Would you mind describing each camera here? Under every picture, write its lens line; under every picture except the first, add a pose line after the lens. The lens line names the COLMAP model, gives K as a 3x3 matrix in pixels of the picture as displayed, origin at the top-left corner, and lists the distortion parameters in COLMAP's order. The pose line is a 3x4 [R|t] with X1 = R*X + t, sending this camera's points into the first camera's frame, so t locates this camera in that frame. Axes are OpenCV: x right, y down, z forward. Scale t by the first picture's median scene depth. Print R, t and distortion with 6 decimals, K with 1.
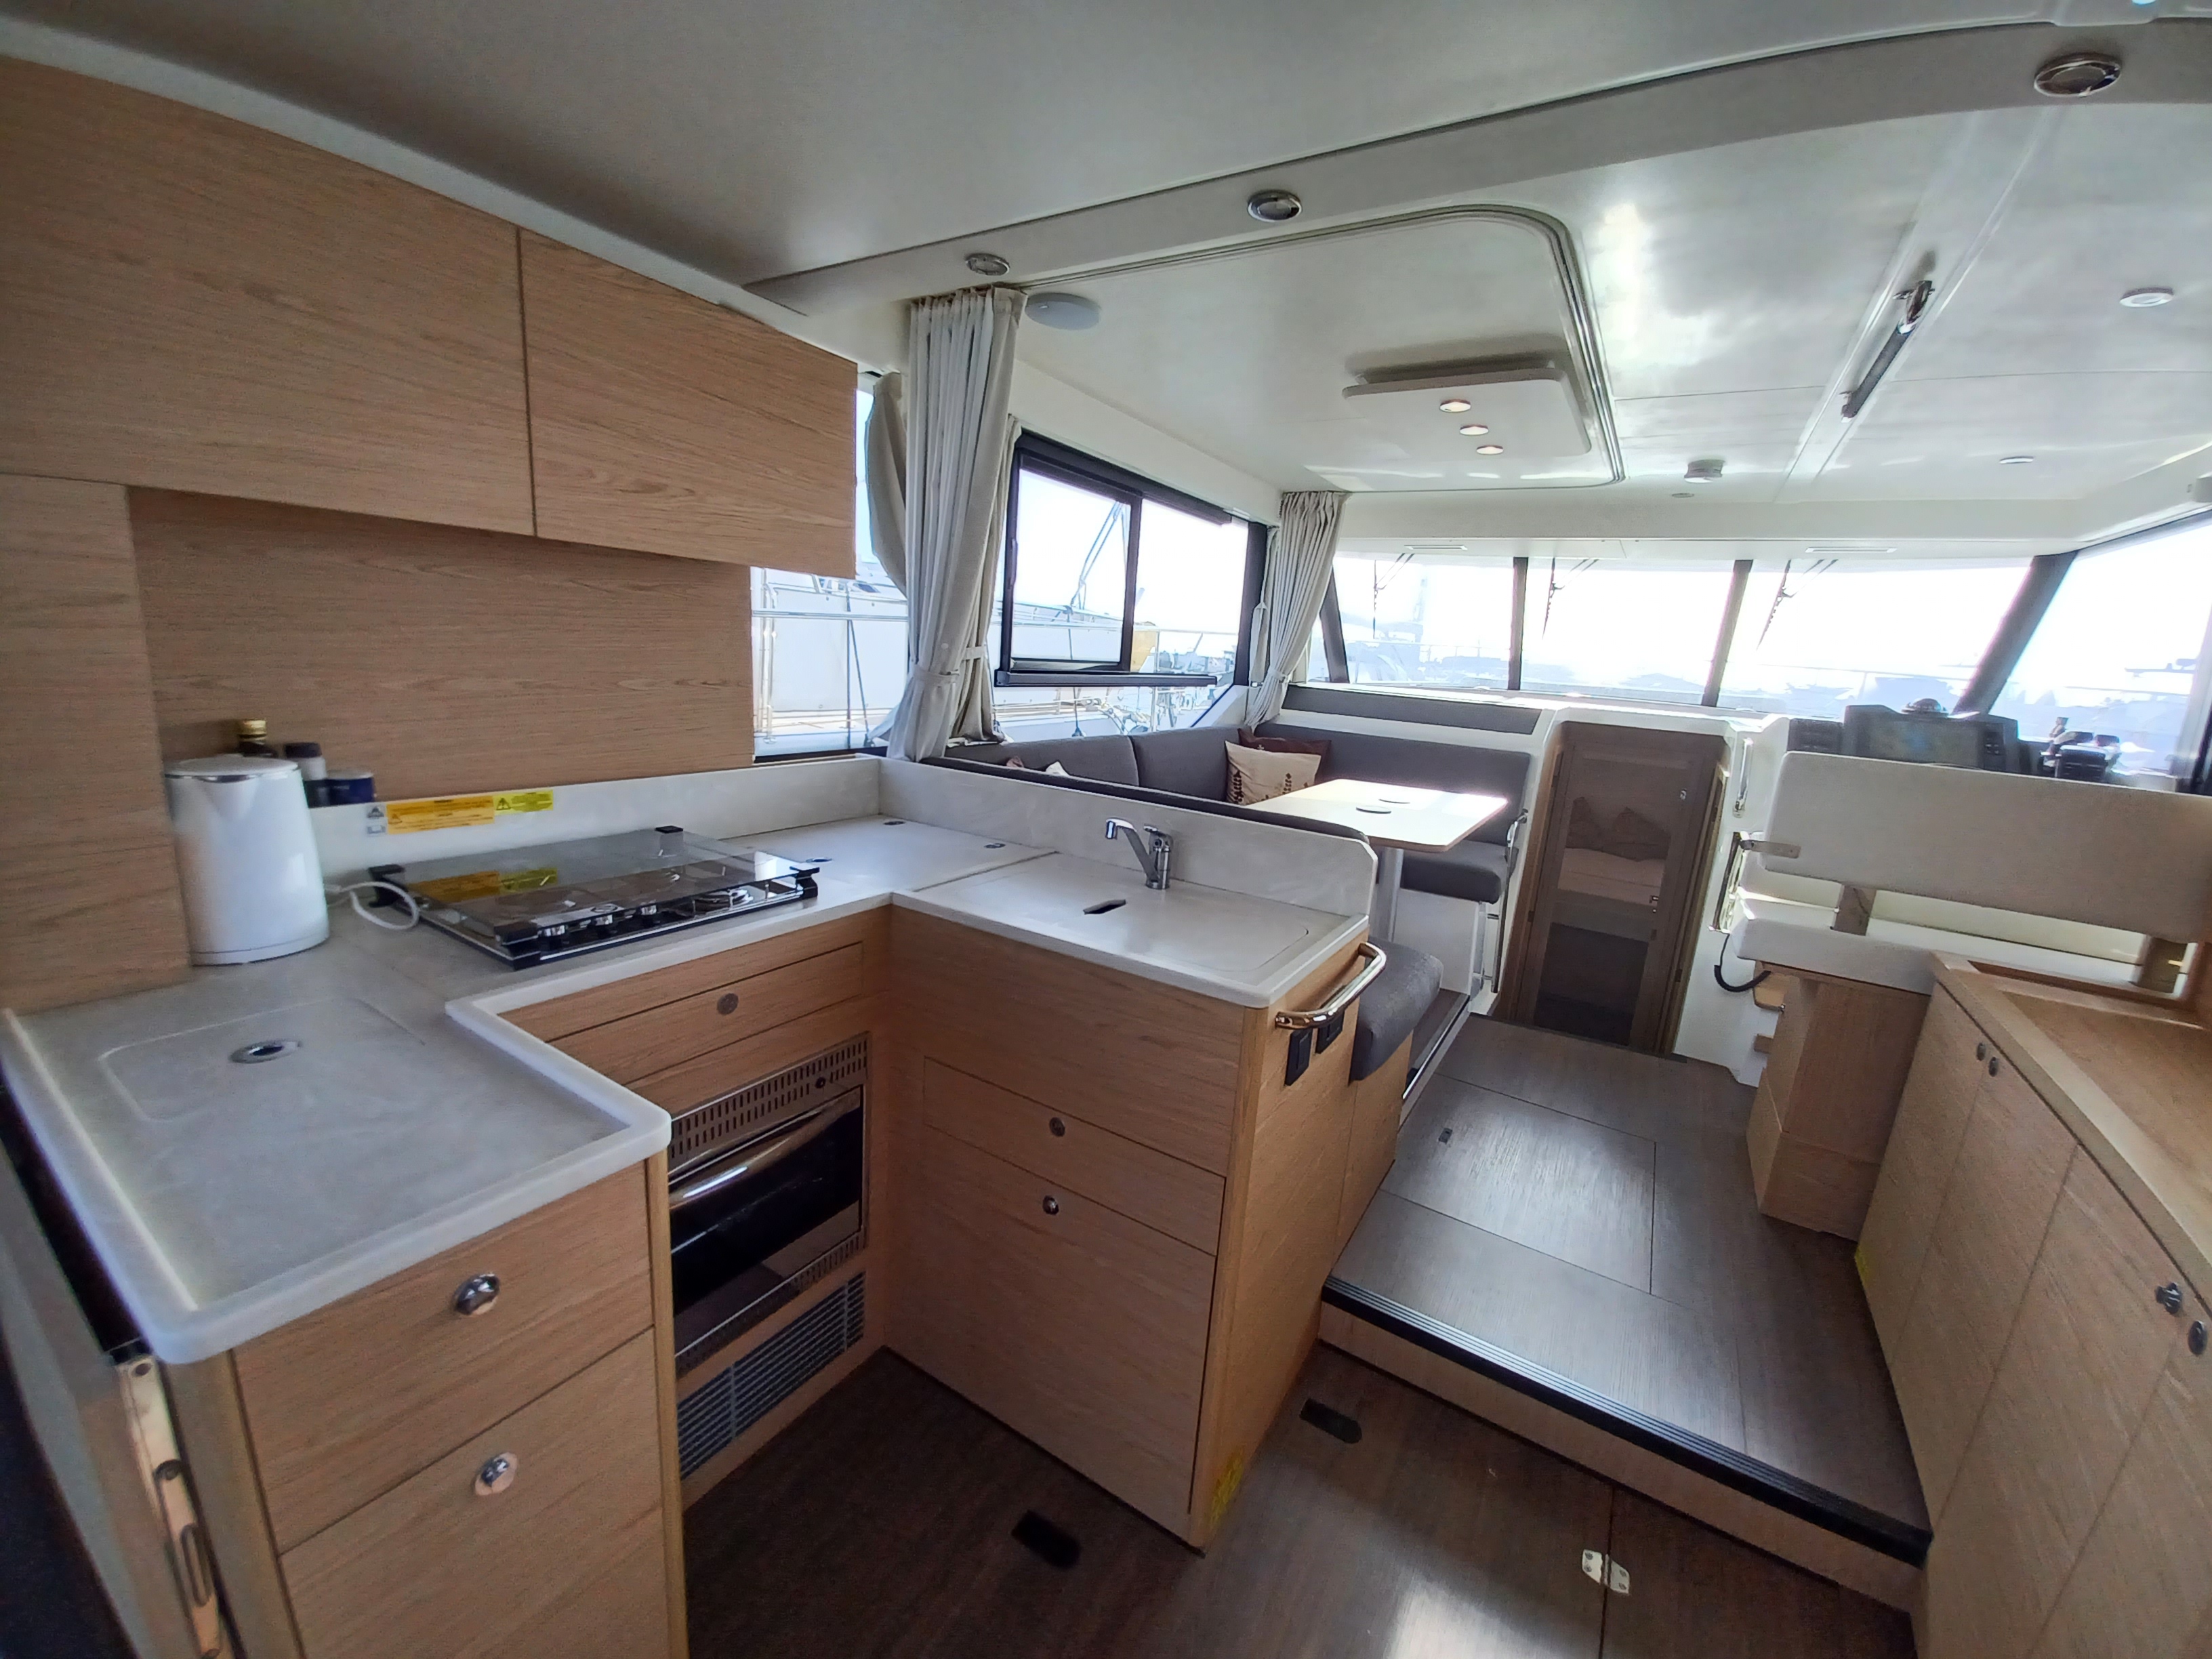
lens RADIAL K [[875.4, 0, 1101.4], [0, 875.4, 844.5], [0, 0, 1]] dist [0.001164, -0.006754]
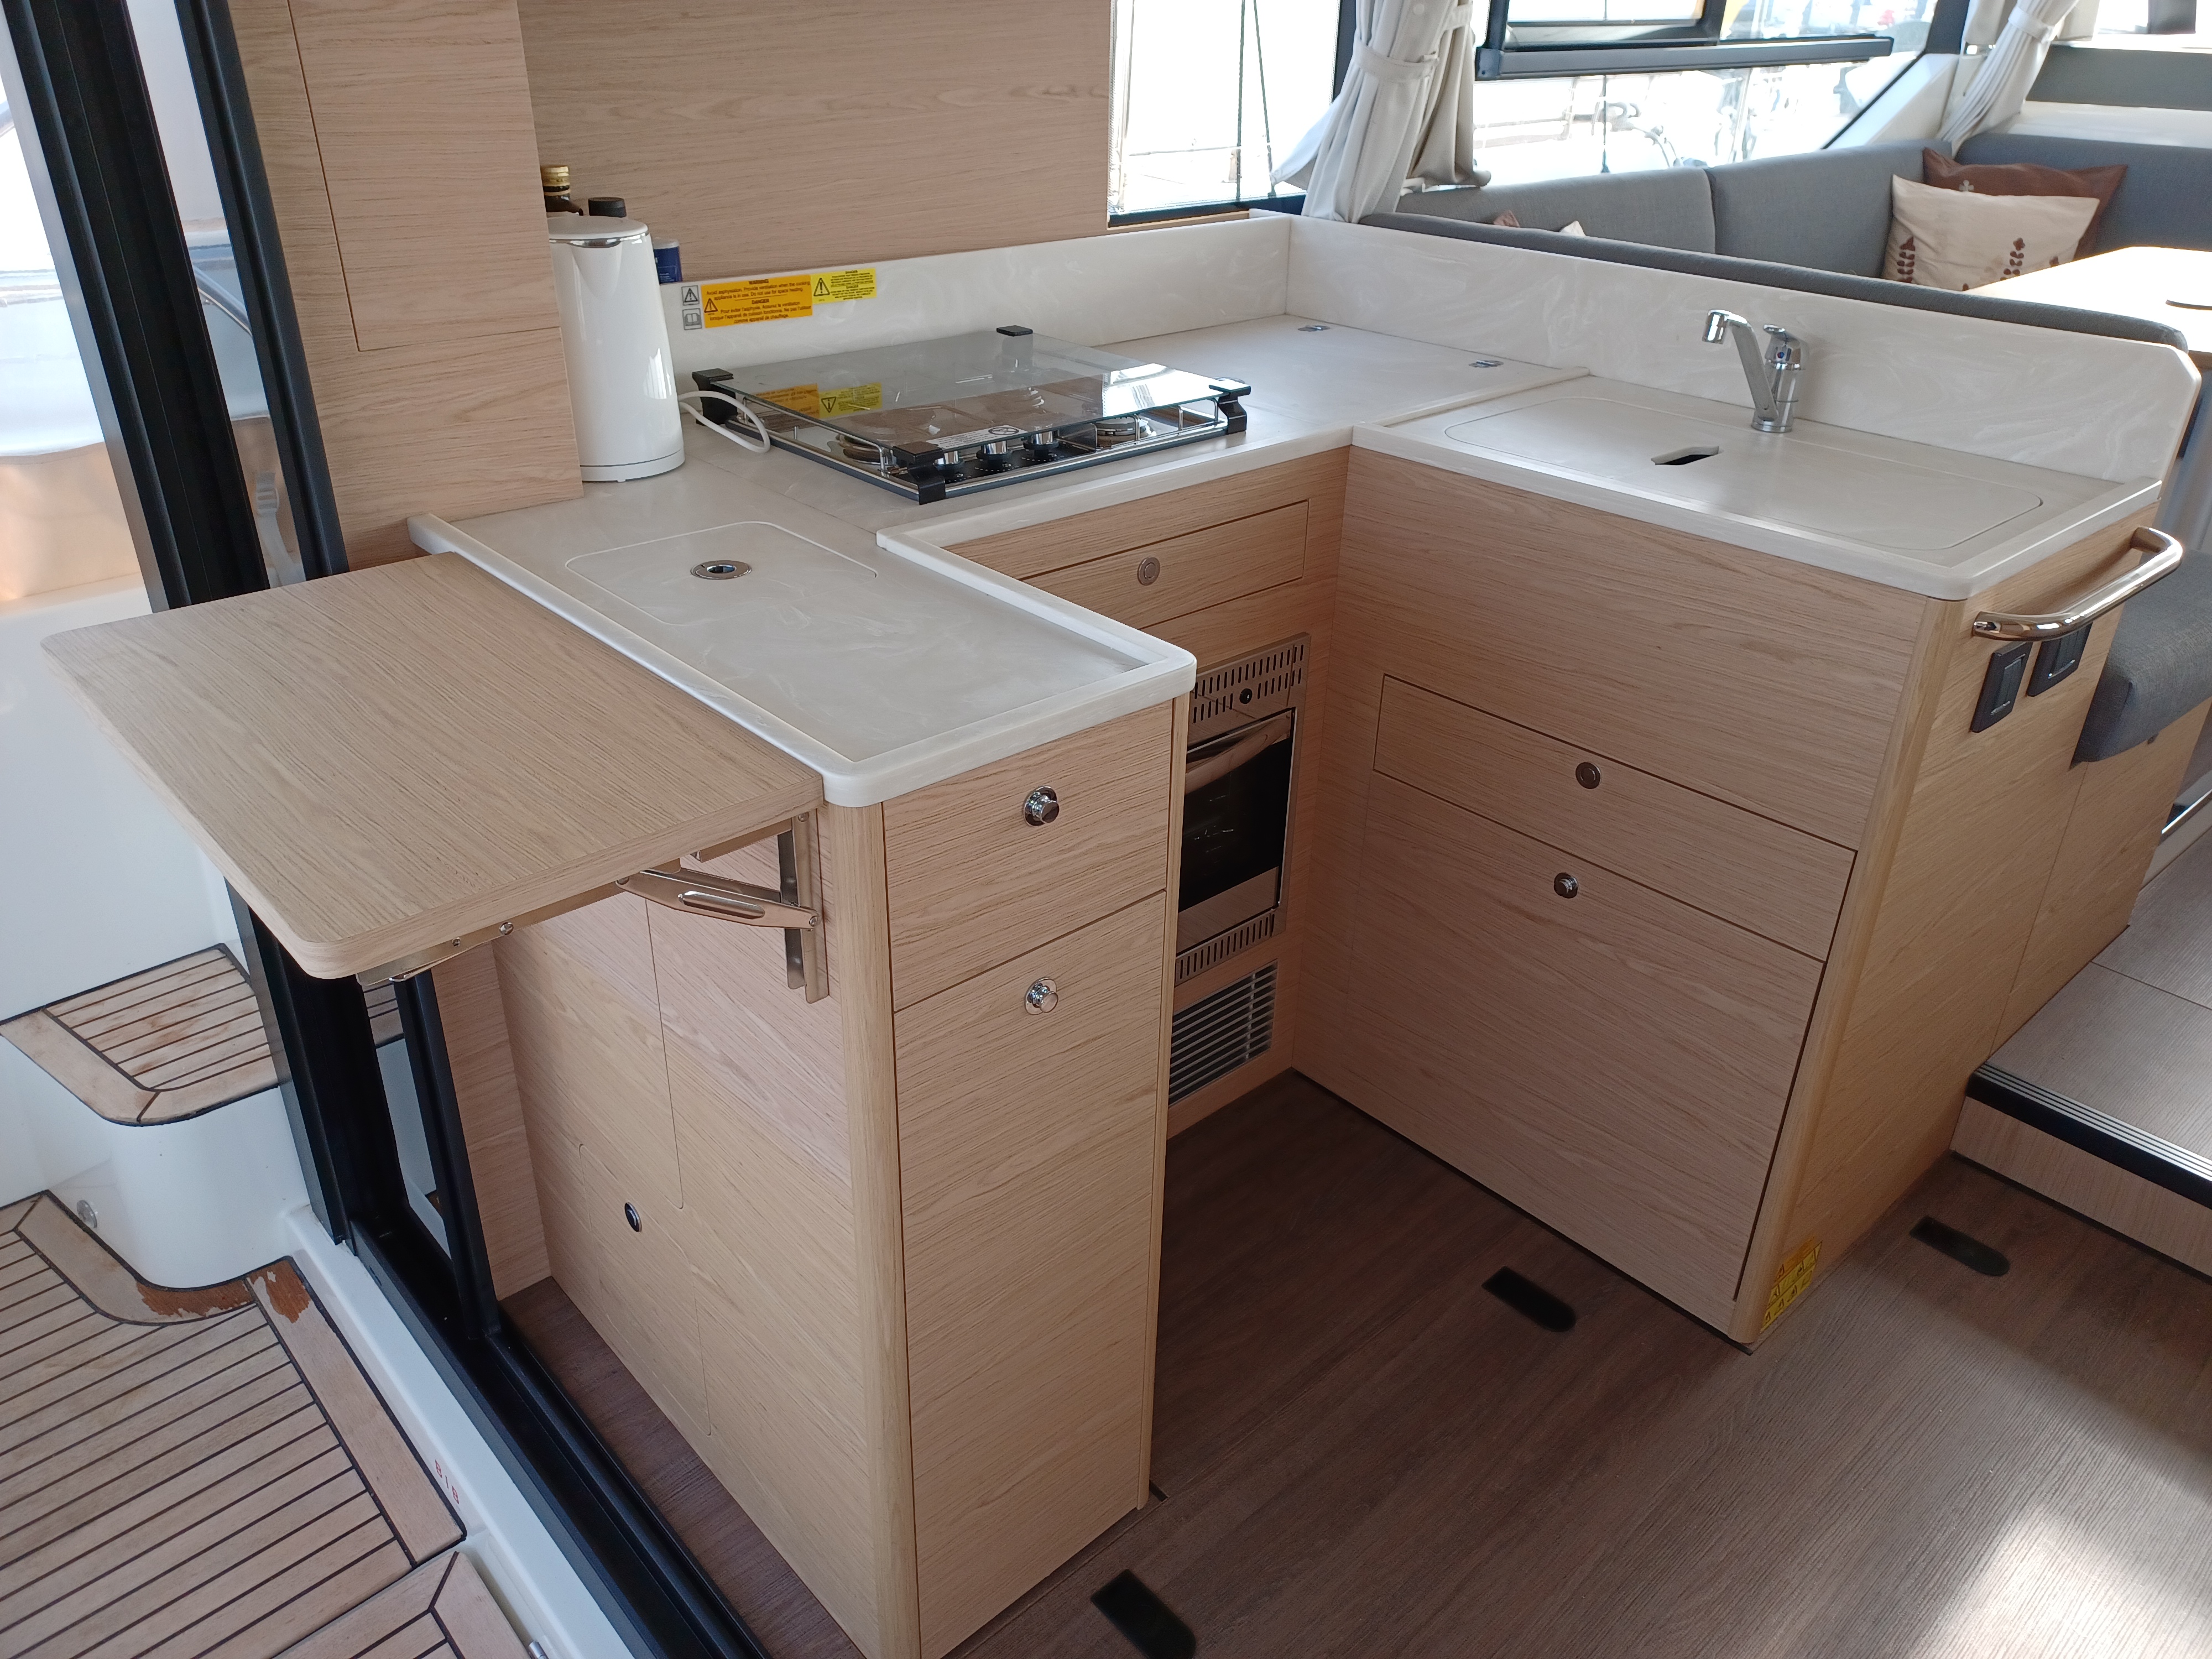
lens RADIAL K [[1603.2, 0, 1100.9], [0, 1603.2, 821.4], [0, 0, 1]] dist [0.043519, -0.001420]
pose [[0.965048, 0.081147, -0.249195, -0.074481], [-0.016088, 0.967406, 0.252718, 0.030416], [0.261580, -0.239876, 0.934899, -0.220069]]
